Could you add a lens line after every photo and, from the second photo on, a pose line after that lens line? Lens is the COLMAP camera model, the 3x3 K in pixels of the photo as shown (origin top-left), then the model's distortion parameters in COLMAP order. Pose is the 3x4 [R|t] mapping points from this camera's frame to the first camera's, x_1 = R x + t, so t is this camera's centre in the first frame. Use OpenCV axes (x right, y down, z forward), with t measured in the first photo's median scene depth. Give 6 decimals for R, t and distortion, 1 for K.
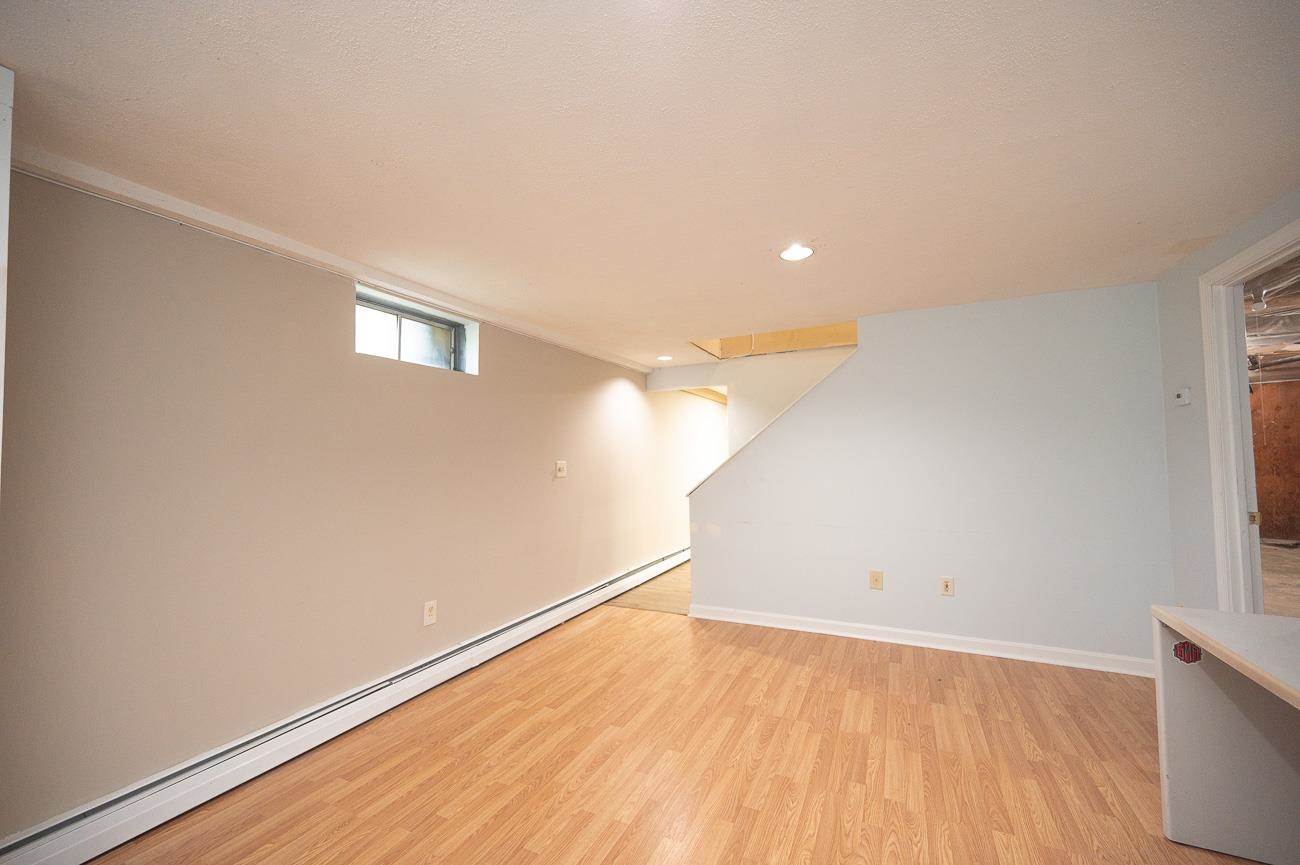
lens RADIAL K [[517.3, 0, 649.6], [0, 517.3, 434.7], [0, 0, 1]] dist [-0.001650, -0.000152]
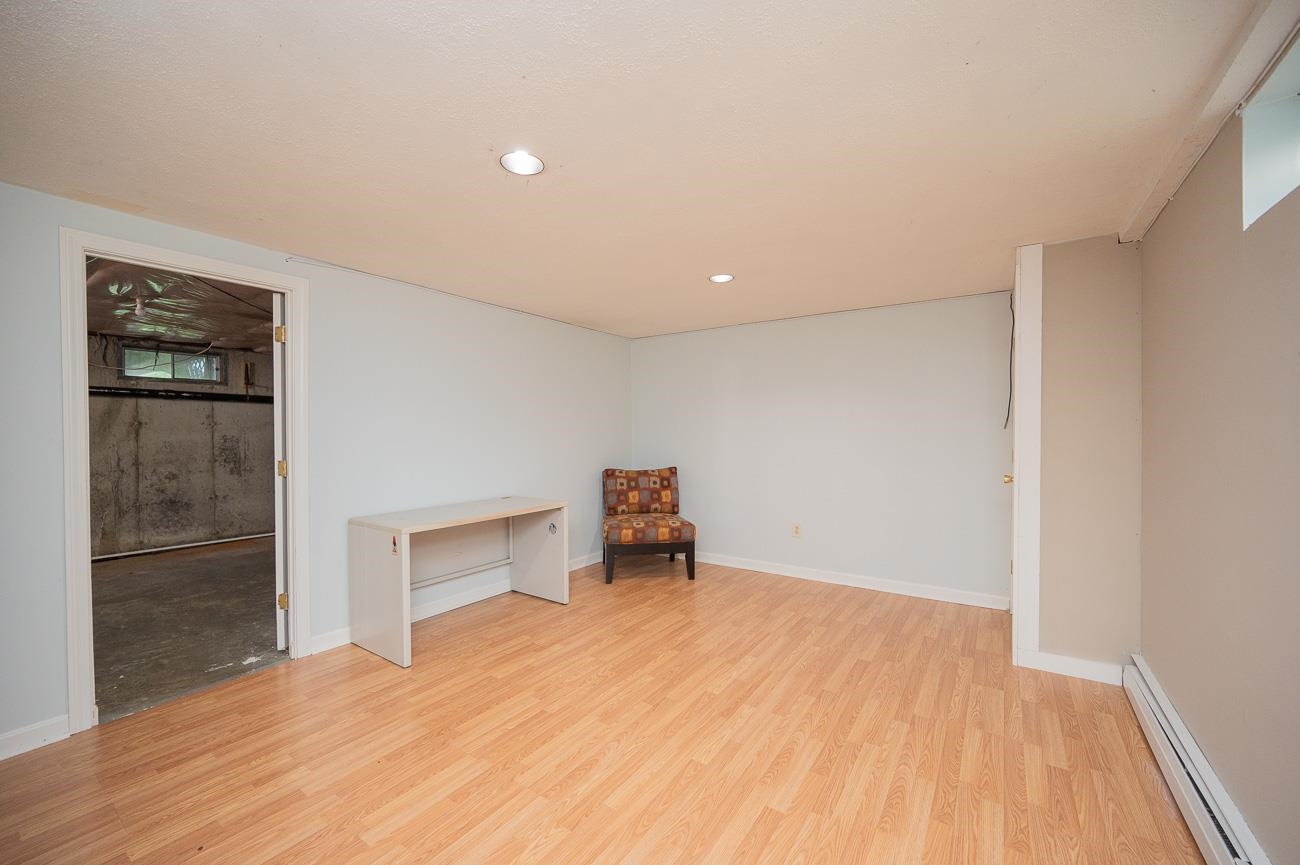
lens RADIAL K [[517.3, 0, 649.3], [0, 517.3, 435.2], [0, 0, 1]] dist [-0.001650, -0.000152]
pose [[-0.988164, 0.015628, 0.152604, -0.011405], [0.009859, 0.999211, -0.038486, 0.087836], [-0.153085, -0.036526, -0.987538, 1.903498]]
